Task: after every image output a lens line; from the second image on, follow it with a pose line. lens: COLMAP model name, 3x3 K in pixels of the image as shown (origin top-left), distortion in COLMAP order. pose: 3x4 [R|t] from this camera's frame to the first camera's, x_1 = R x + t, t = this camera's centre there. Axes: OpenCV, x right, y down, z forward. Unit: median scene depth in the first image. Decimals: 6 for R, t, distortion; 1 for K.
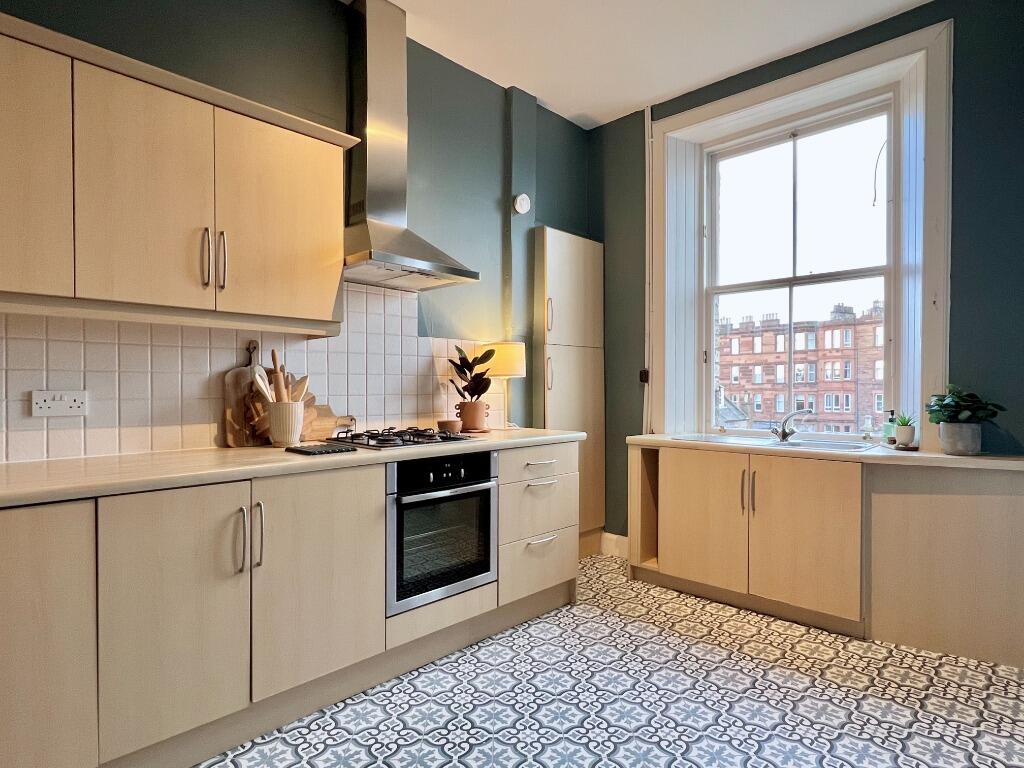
lens RADIAL K [[574.9, 0, 505.0], [0, 574.9, 393.1], [0, 0, 1]] dist [-0.005187, -0.001196]
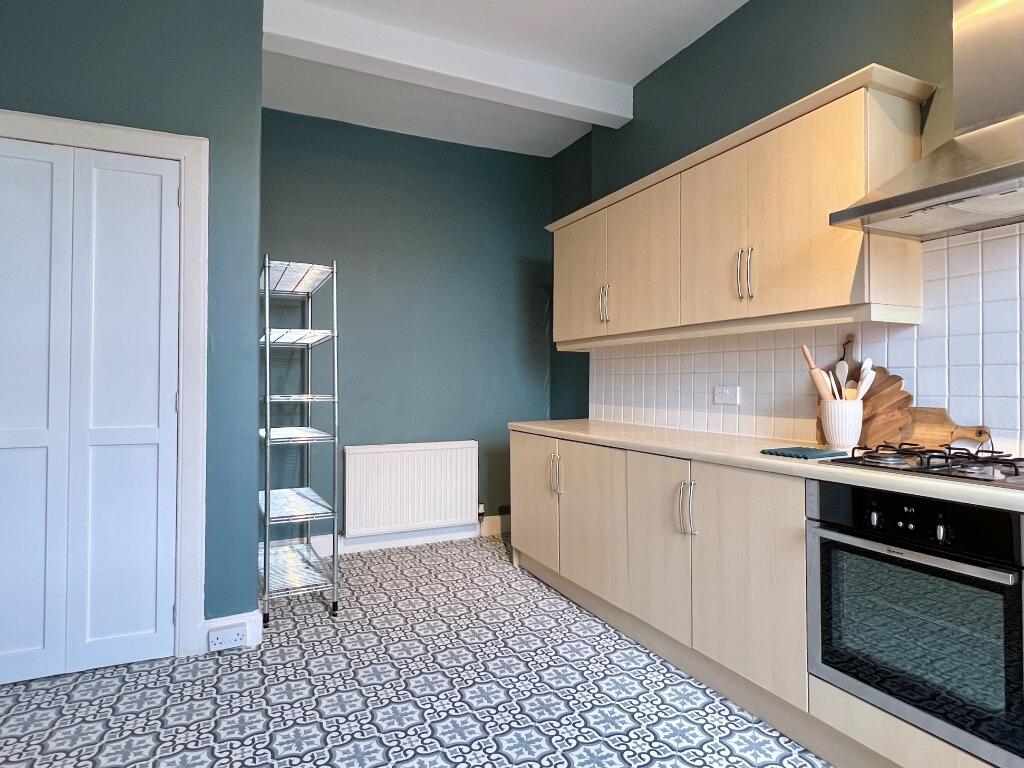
lens RADIAL K [[574.9, 0, 515.2], [0, 574.9, 377.2], [0, 0, 1]] dist [-0.005187, -0.001196]
pose [[-0.349522, -0.008815, -0.936887, 0.563515], [-0.009733, 0.999936, -0.005777, -0.009517], [0.936878, 0.007099, -0.349585, 0.732954]]
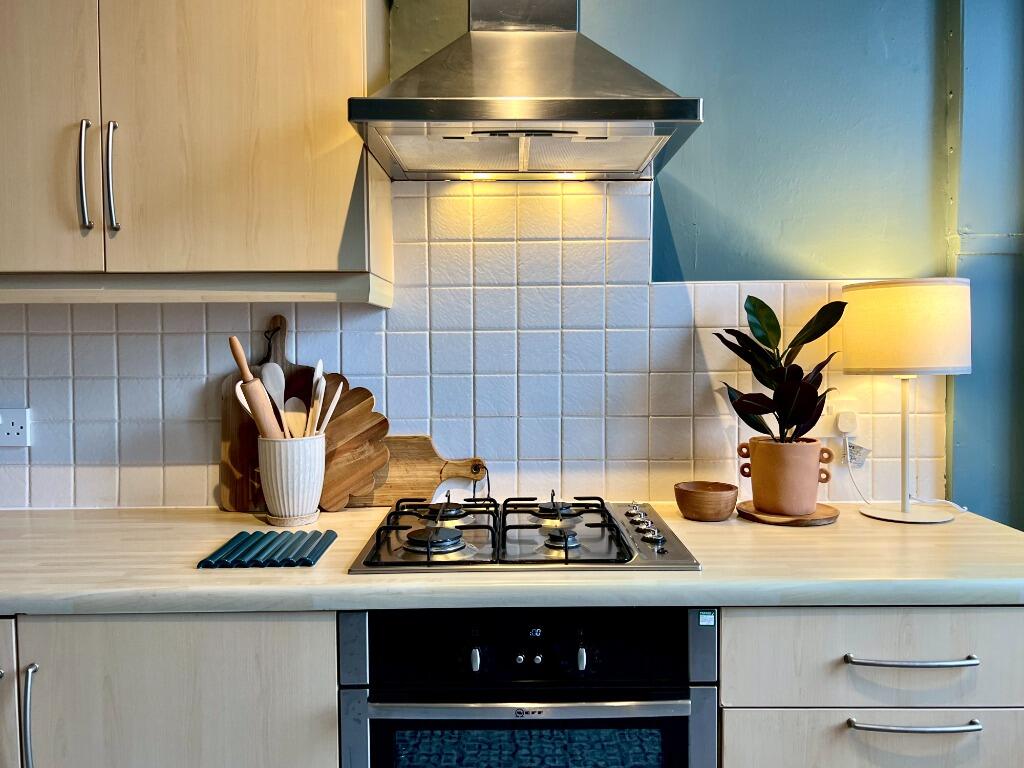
lens RADIAL K [[791.6, 0, 511.1], [0, 791.6, 377.7], [0, 0, 1]] dist [0.004551, -0.007444]
pose [[0.696908, 0.024957, -0.716726, 0.229583], [0.001877, 0.999327, 0.036622, -0.054049], [0.717158, -0.026868, 0.696393, 0.569491]]
